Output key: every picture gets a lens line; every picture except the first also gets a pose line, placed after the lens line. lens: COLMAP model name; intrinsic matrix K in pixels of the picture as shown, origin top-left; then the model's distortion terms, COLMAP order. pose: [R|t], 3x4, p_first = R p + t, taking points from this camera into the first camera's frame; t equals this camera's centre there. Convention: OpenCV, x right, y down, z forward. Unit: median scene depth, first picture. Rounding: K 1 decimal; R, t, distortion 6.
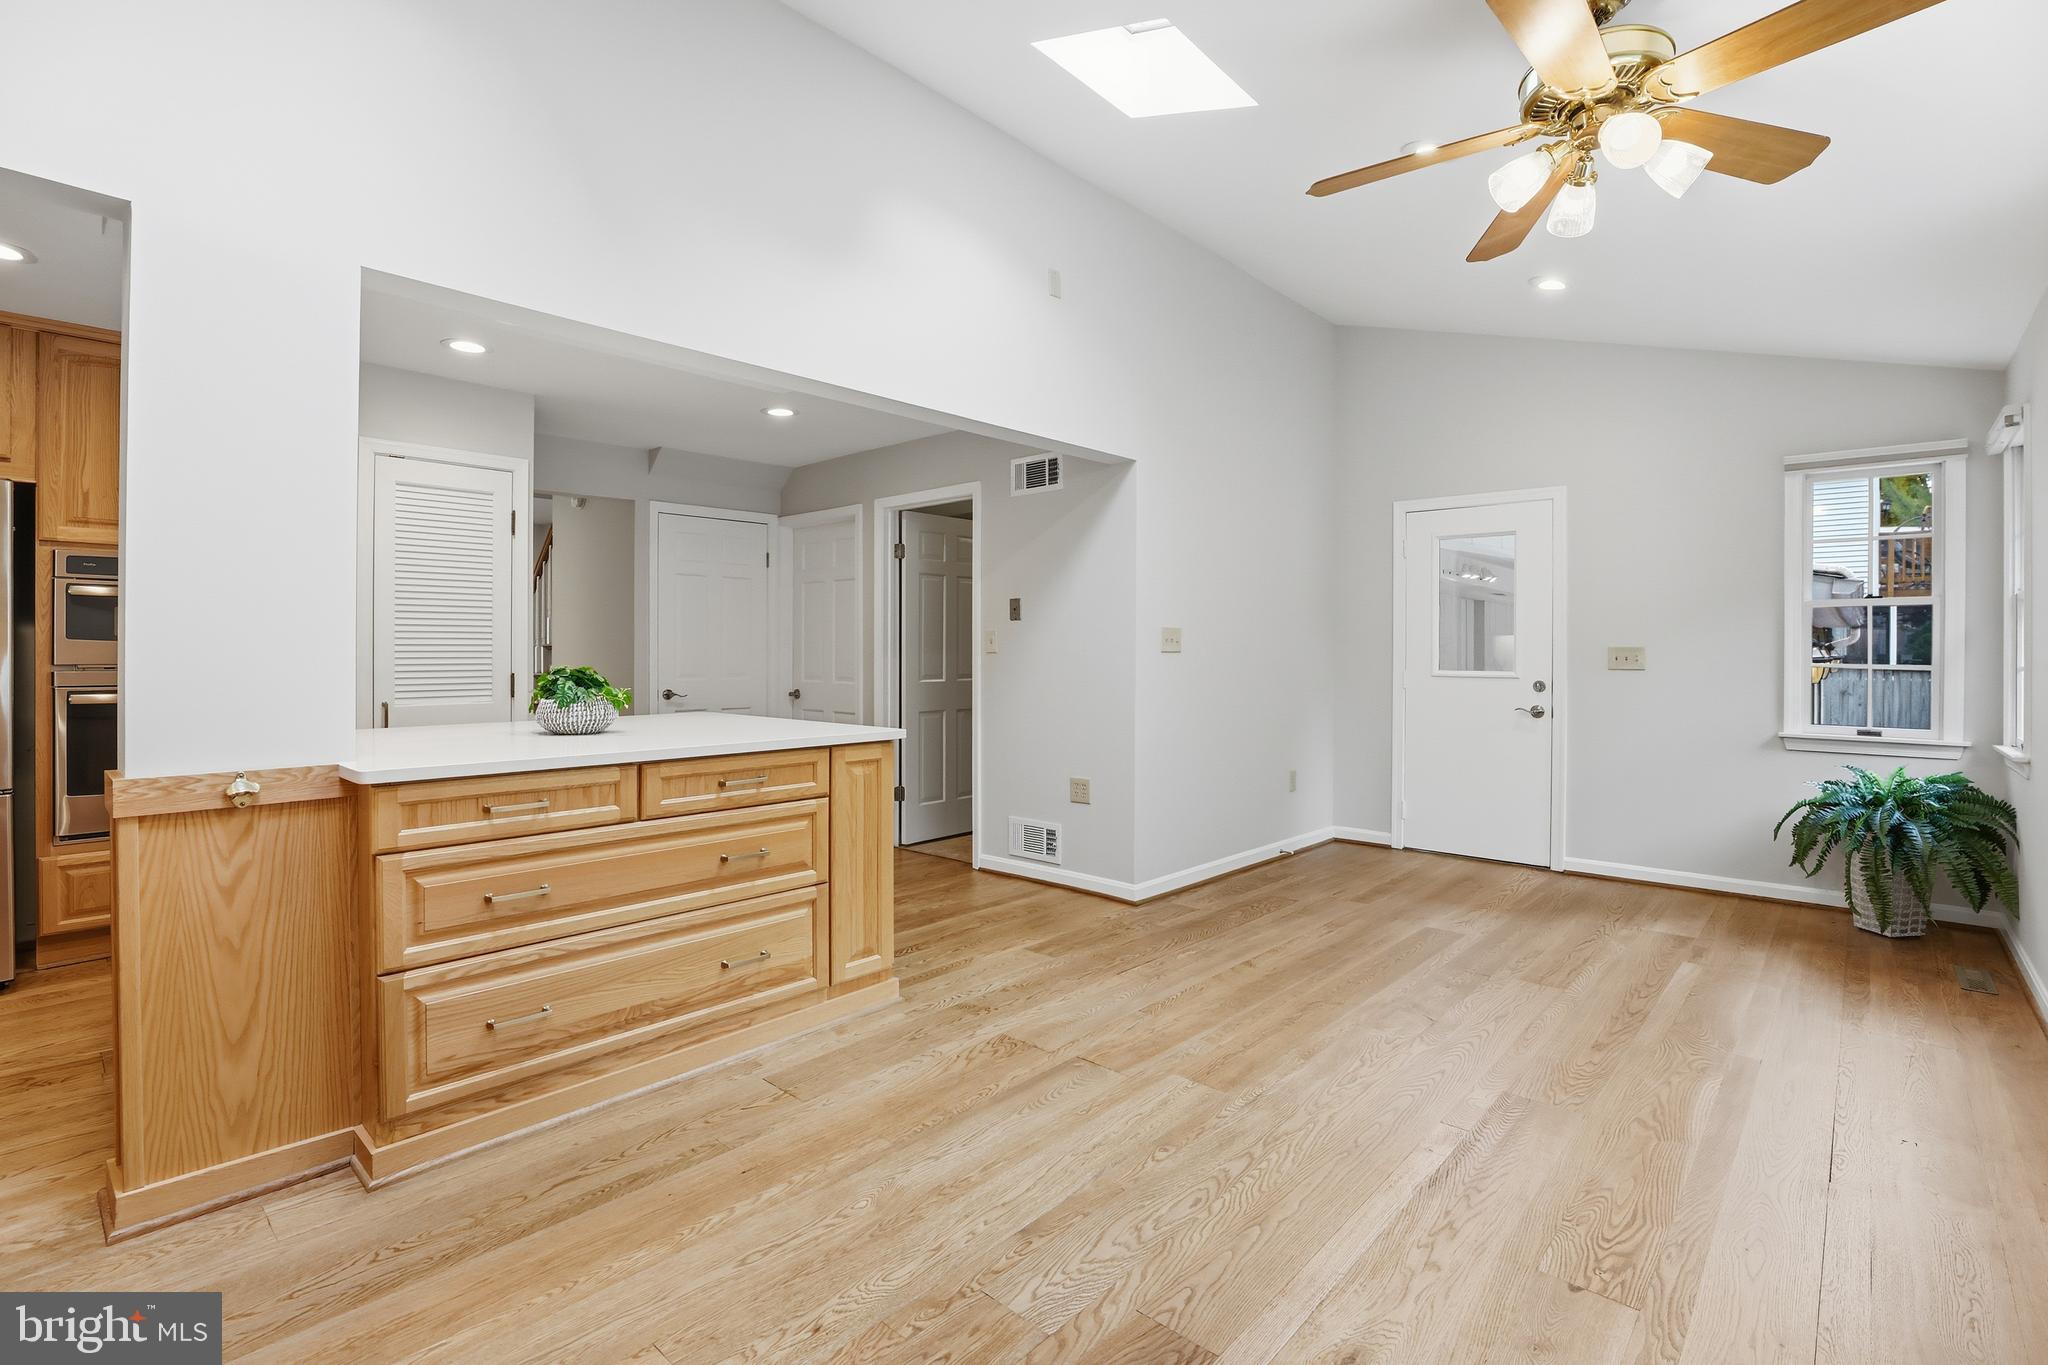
lens RADIAL K [[945.9, 0, 1028.3], [0, 945.9, 667.7], [0, 0, 1]] dist [0.002828, 0.000599]
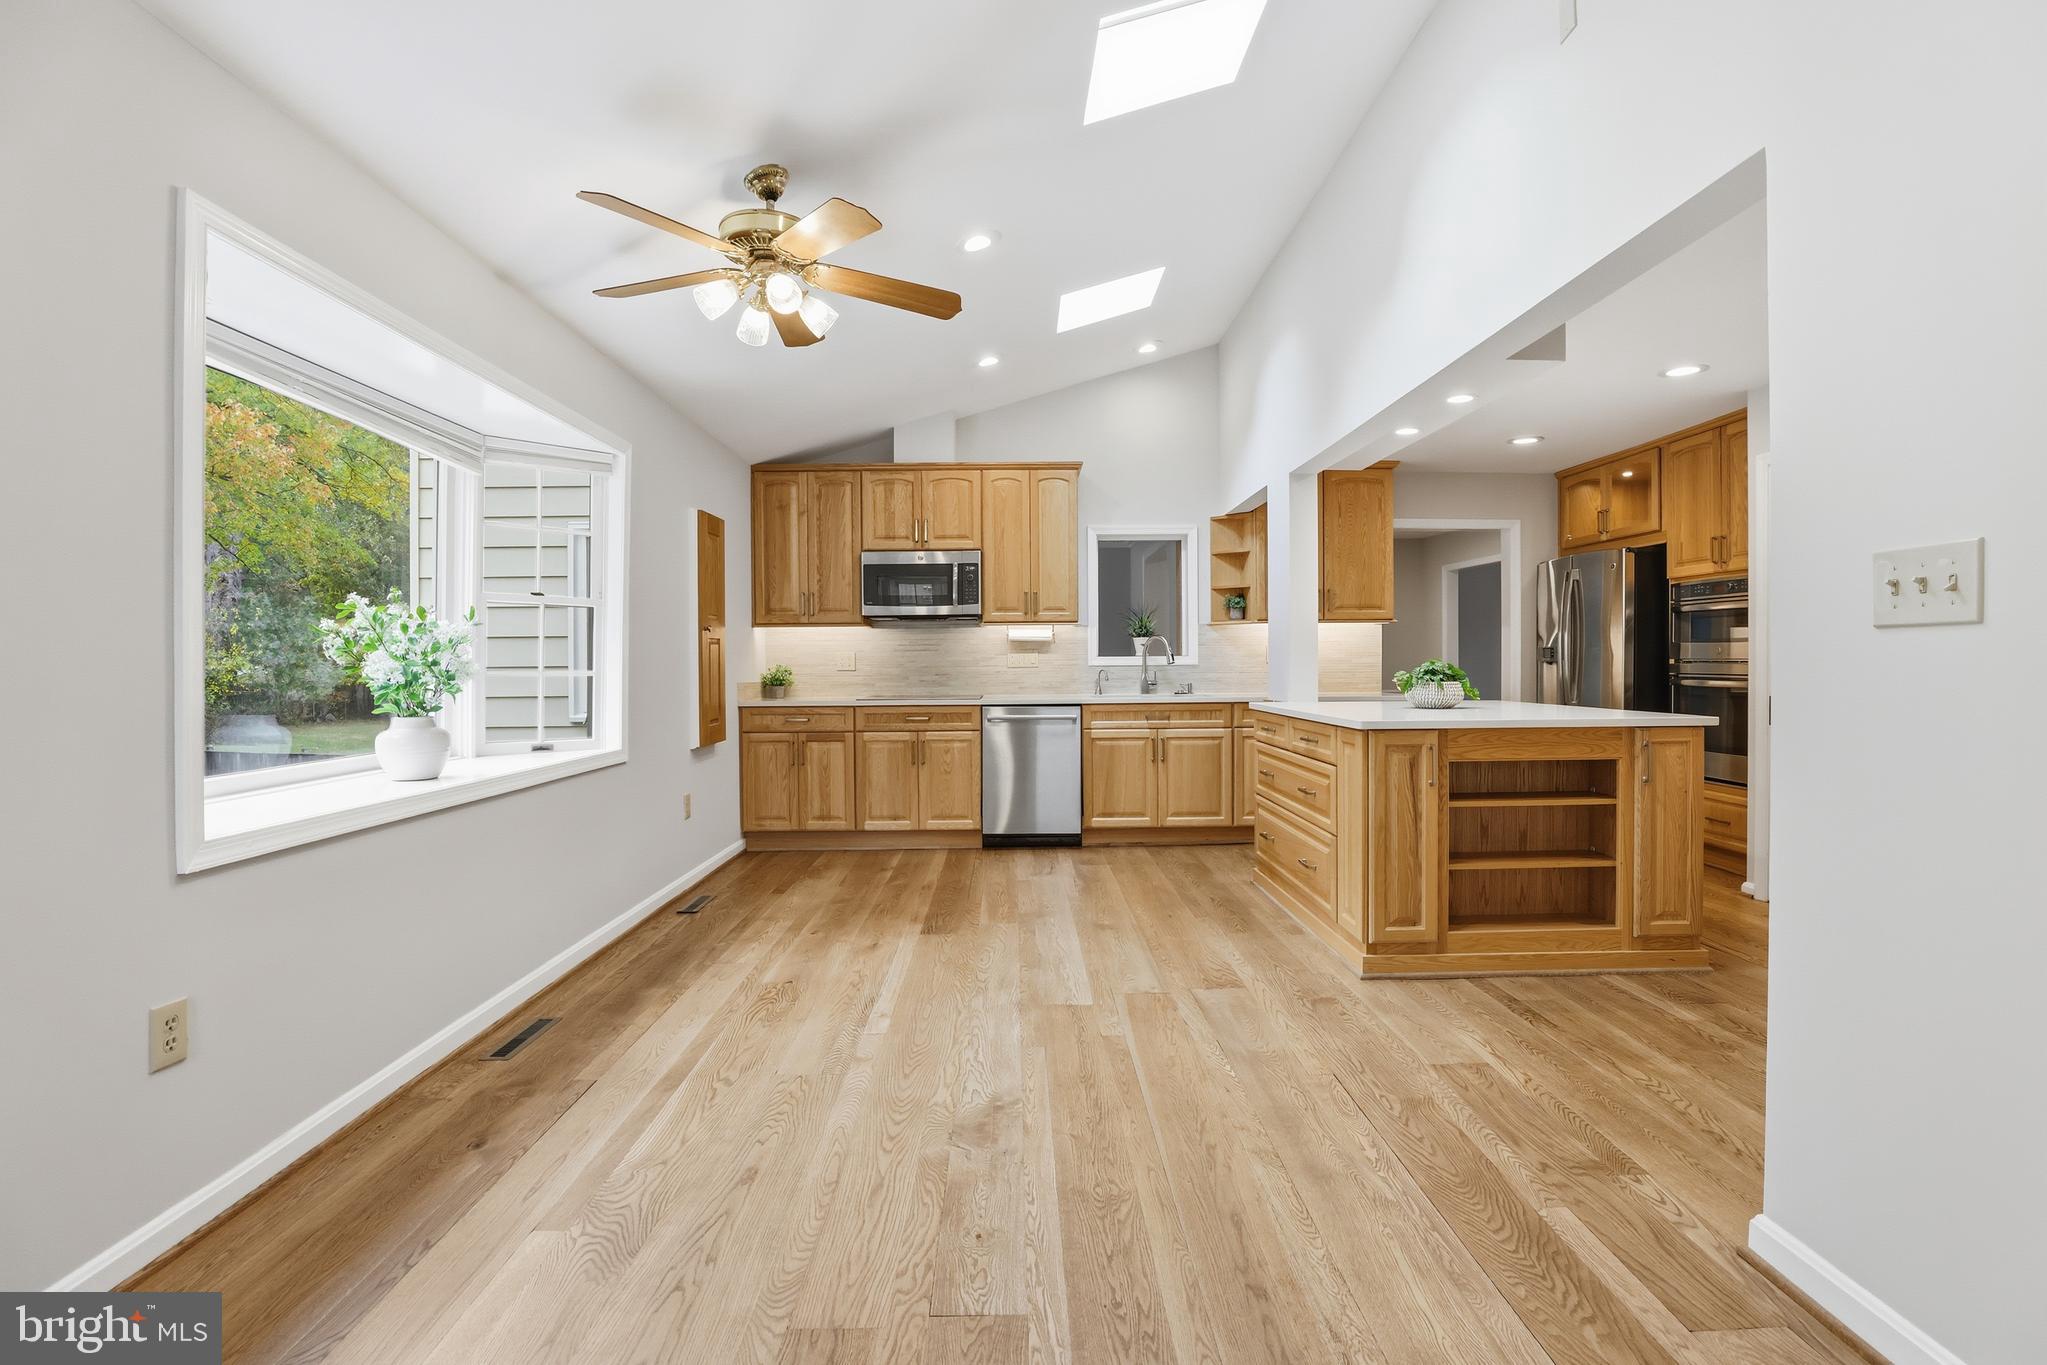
lens RADIAL K [[945.5, 0, 1027.2], [0, 945.5, 672.1], [0, 0, 1]] dist [0.002828, 0.000599]
pose [[-0.734511, 0.001117, -0.678596, 0.864899], [-0.009965, 0.999873, 0.012432, 0.005370], [0.678524, 0.015893, -0.734406, 1.546821]]
